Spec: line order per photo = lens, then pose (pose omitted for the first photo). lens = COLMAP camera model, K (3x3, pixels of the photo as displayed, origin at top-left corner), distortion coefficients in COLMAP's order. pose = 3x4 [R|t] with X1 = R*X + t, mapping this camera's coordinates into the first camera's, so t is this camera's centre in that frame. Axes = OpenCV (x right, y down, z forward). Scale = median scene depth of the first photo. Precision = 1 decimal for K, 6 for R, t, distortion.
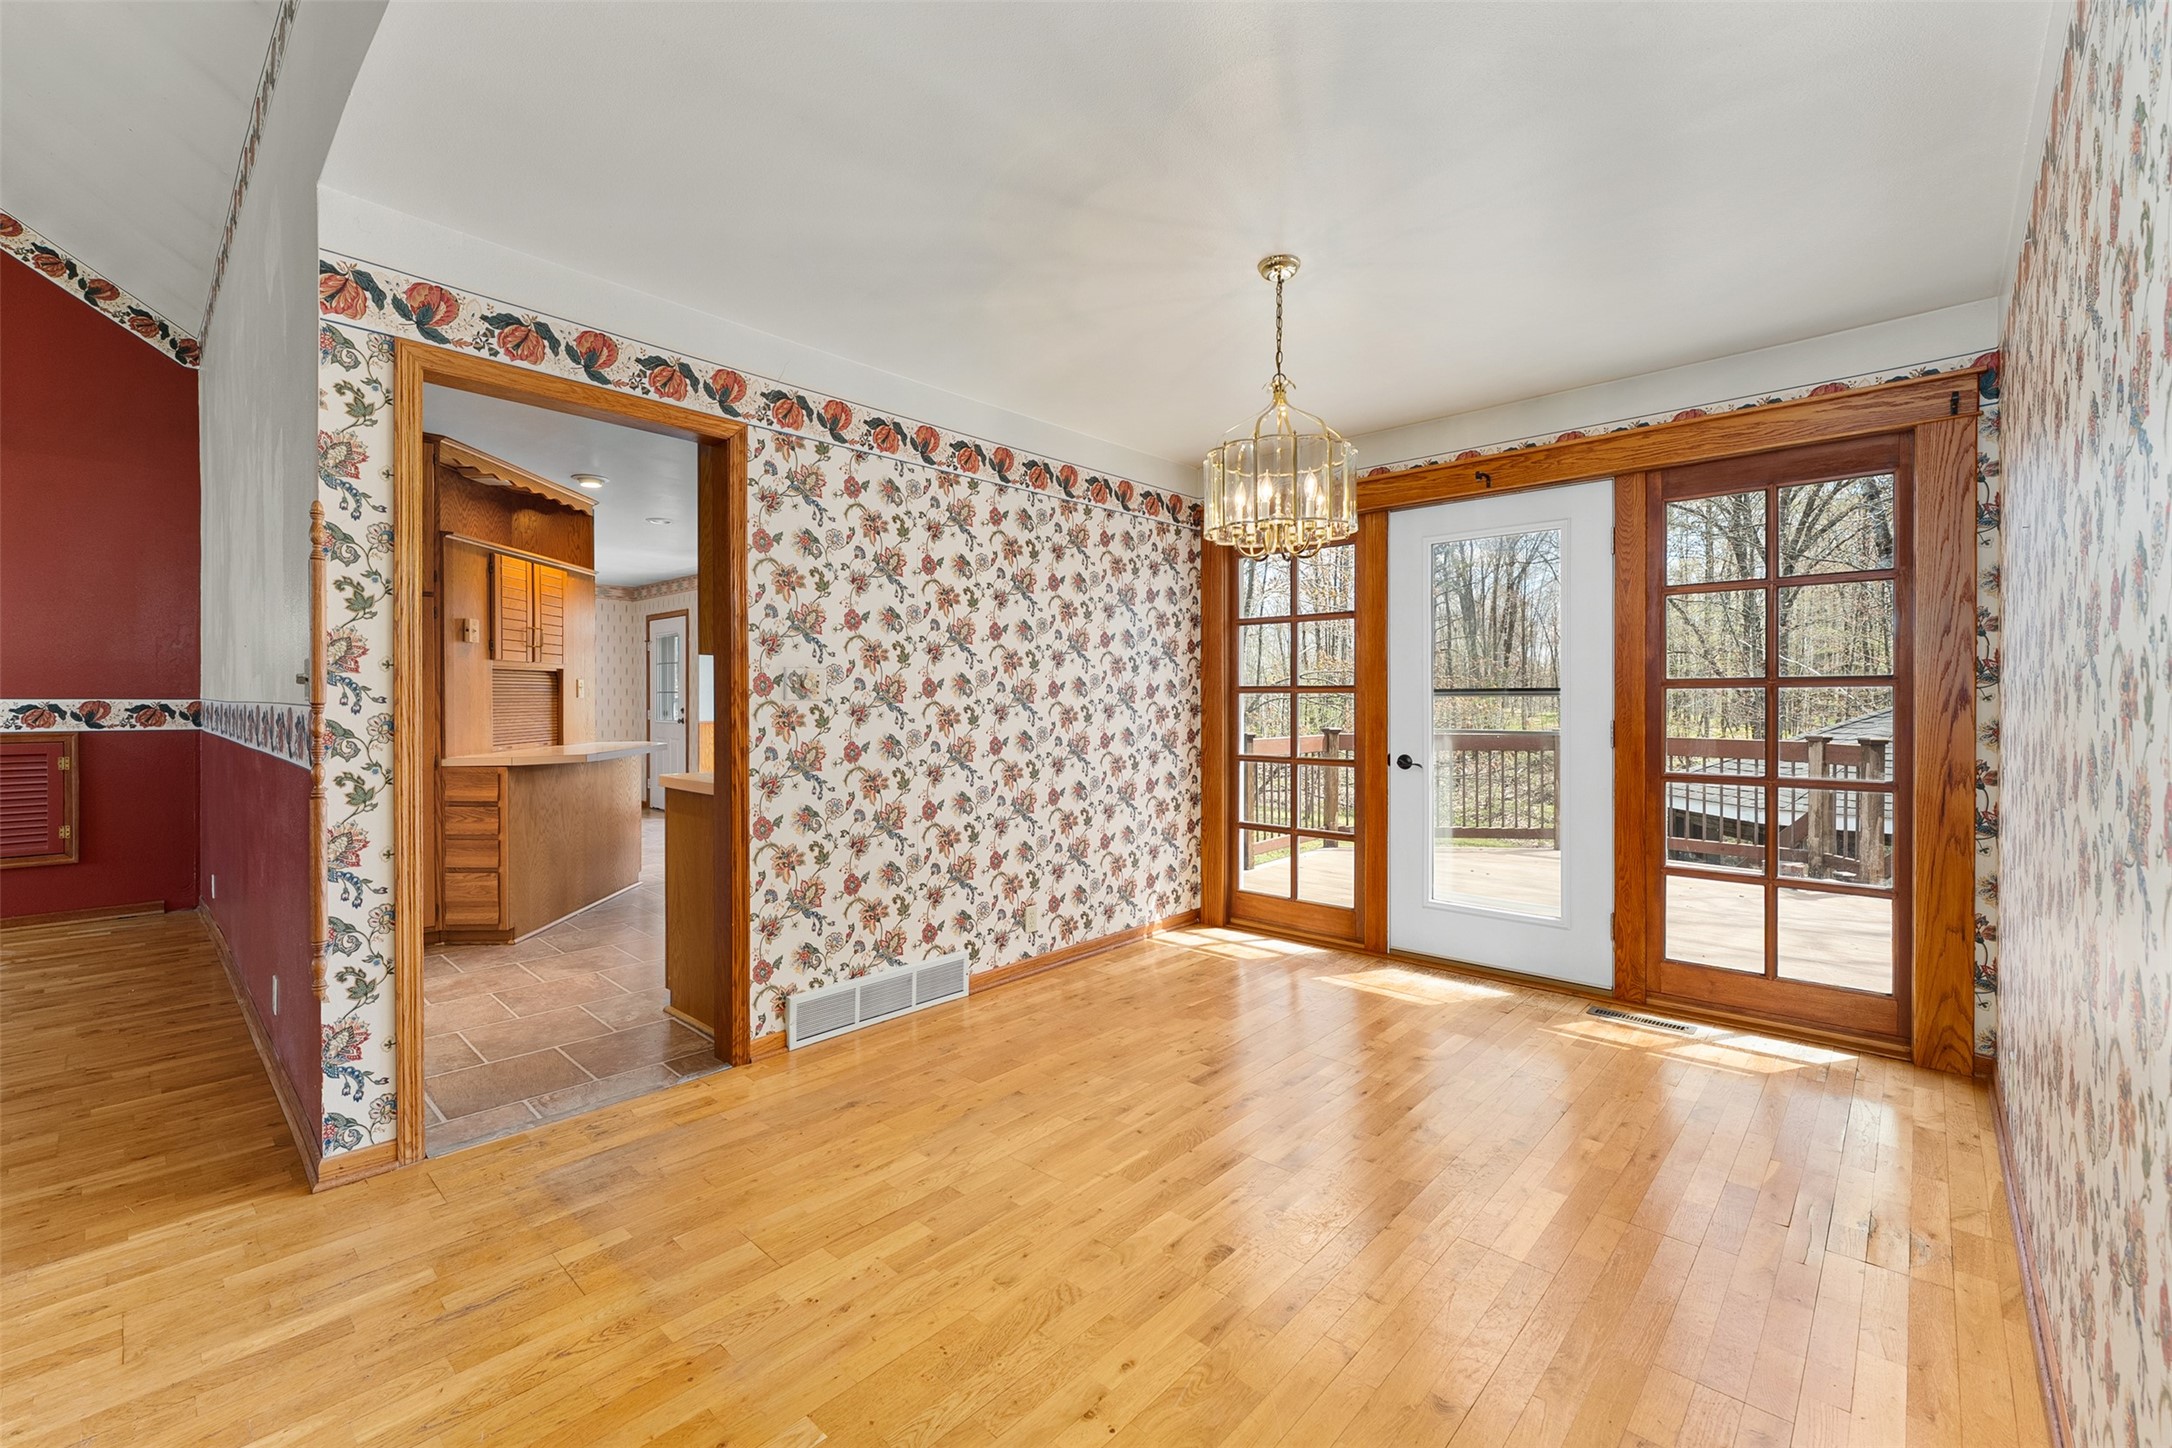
lens RADIAL K [[915.0, 0, 1089.5], [0, 915.0, 701.3], [0, 0, 1]] dist [-0.003207, 0.001135]
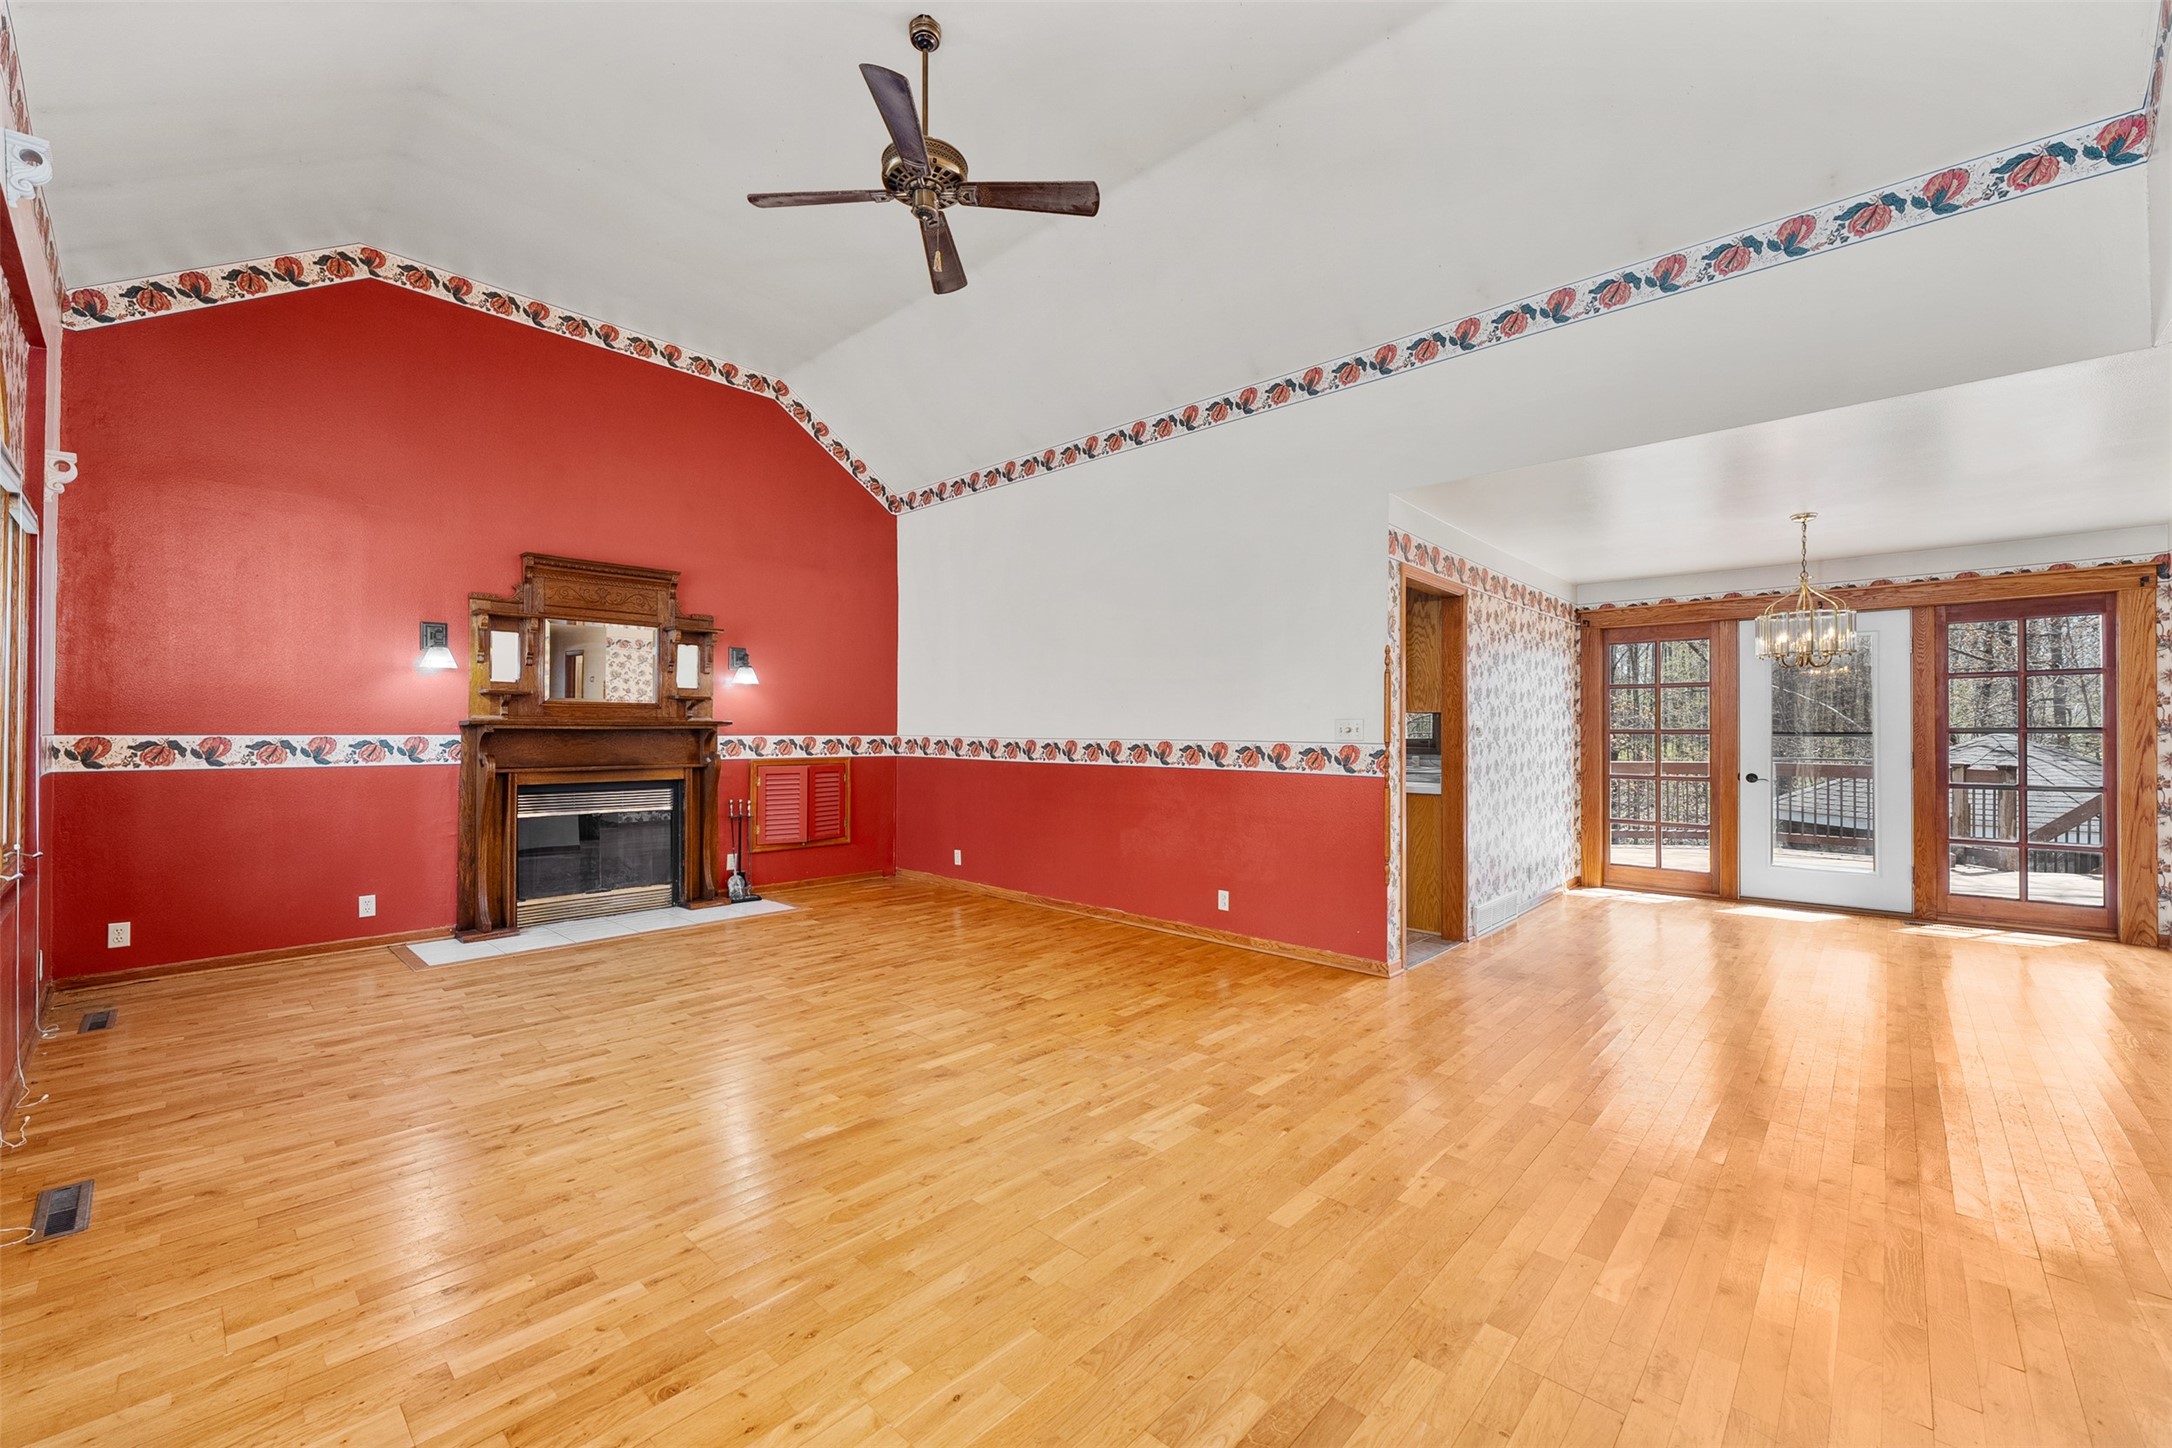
lens RADIAL K [[874.1, 0, 1077.0], [0, 874.1, 724.1], [0, 0, 1]] dist [-0.003101, 0.000385]
pose [[0.999993, 0.003384, -0.001529, -0.833753], [-0.003404, 0.999906, -0.013314, -0.003819], [0.001484, 0.013319, 0.999910, -0.525506]]
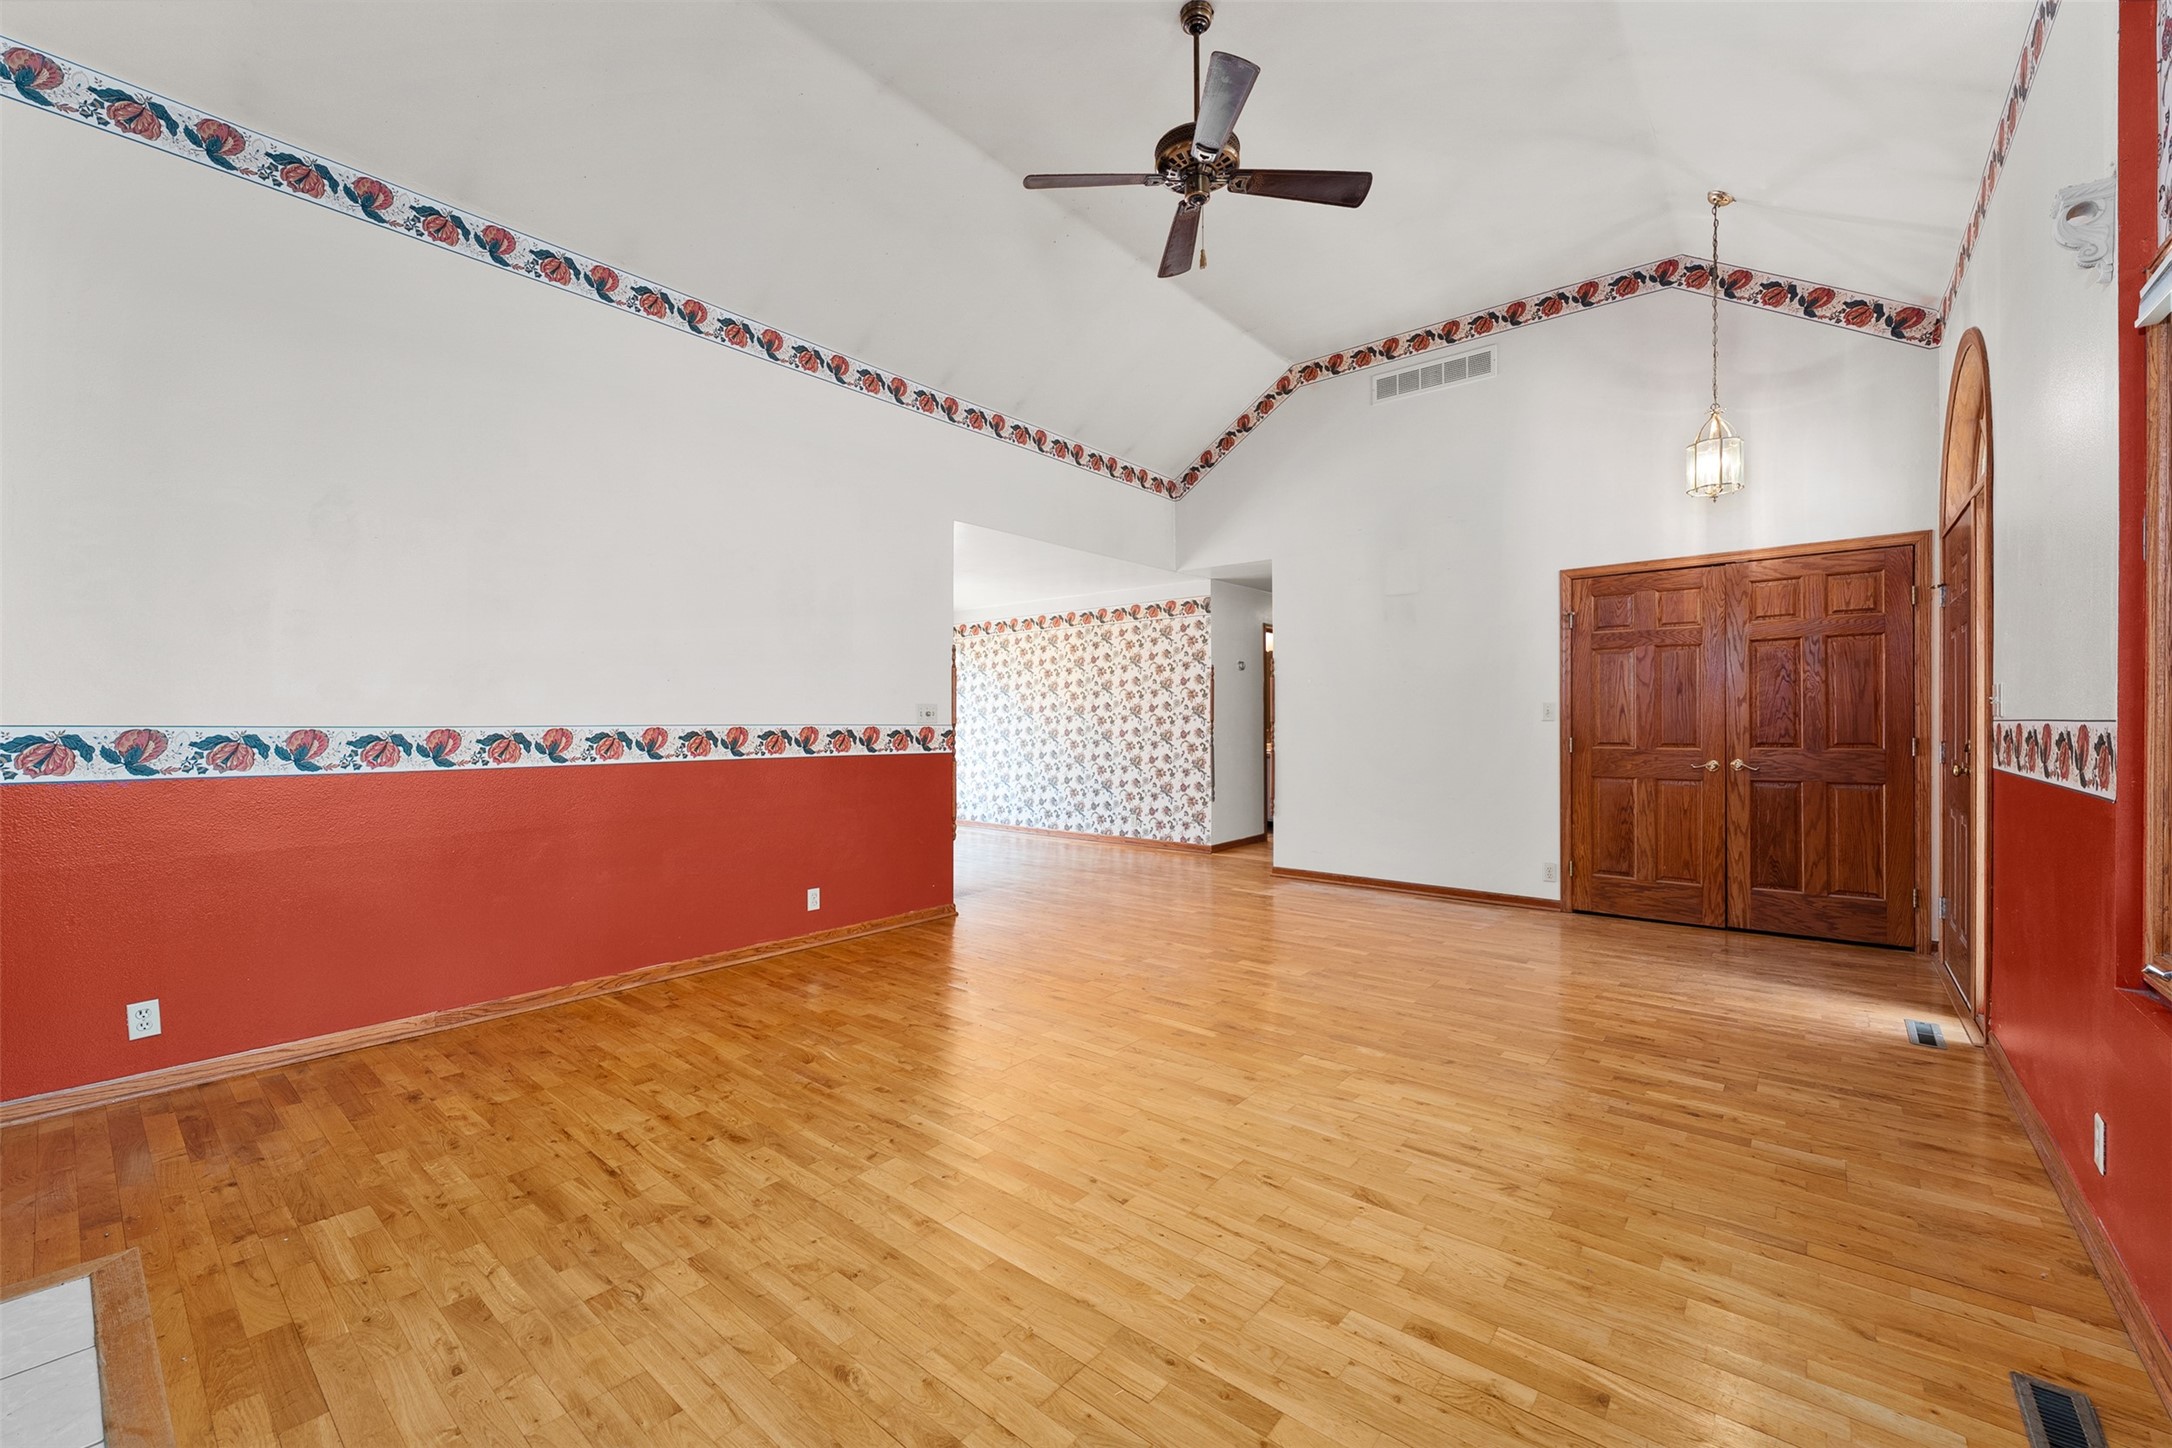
lens RADIAL K [[874.1, 0, 1094.3], [0, 874.1, 711.9], [0, 0, 1]] dist [-0.003101, 0.000385]
pose [[-0.068842, 0.006289, 0.997608, -1.778318], [0.000181, 0.999980, -0.006292, -0.006913], [-0.997628, -0.000252, -0.068842, 0.420918]]
